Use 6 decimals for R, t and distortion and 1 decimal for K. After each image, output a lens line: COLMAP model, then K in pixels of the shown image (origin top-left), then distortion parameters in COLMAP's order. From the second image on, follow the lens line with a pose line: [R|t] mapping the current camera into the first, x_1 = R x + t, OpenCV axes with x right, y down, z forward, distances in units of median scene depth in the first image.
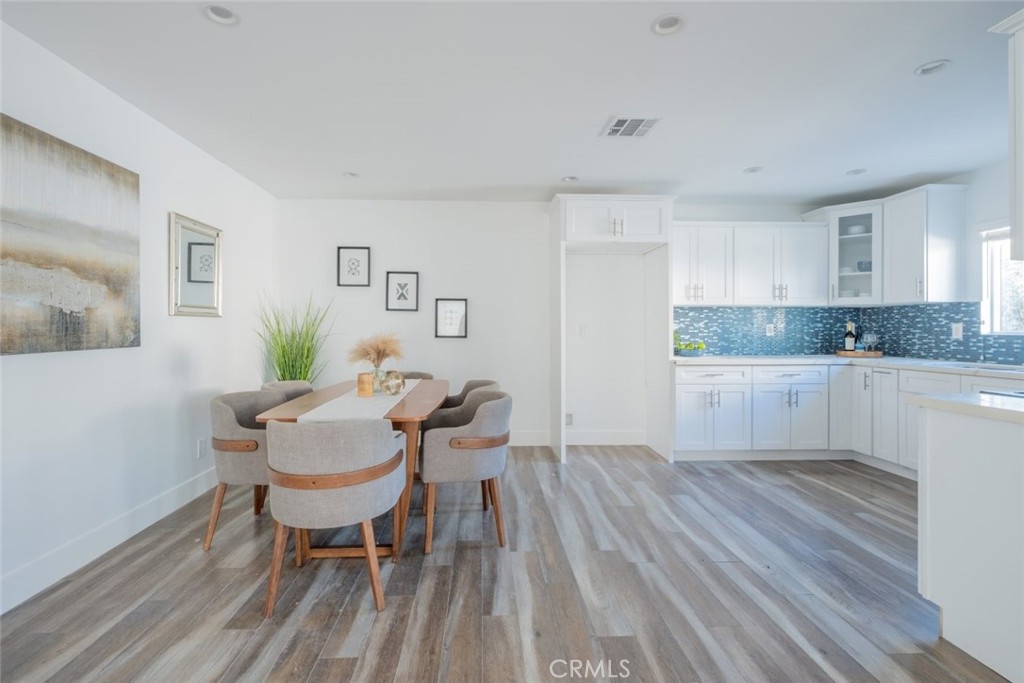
lens RADIAL K [[450.7, 0, 510.3], [0, 450.7, 331.6], [0, 0, 1]] dist [-0.002599, -0.001018]
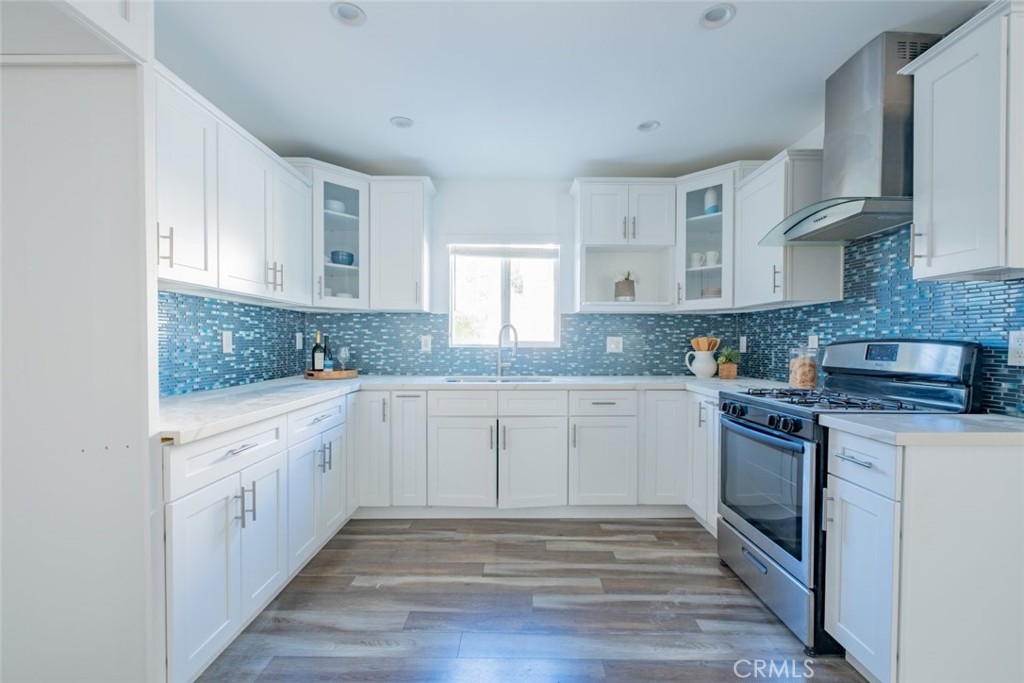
lens RADIAL K [[450.7, 0, 509.5], [0, 450.7, 349.5], [0, 0, 1]] dist [-0.002599, -0.001018]
pose [[0.075002, -0.014544, 0.997077, 0.051717], [0.001893, 0.999894, 0.014443, -0.001995], [-0.997182, 0.000804, 0.075022, 0.690648]]
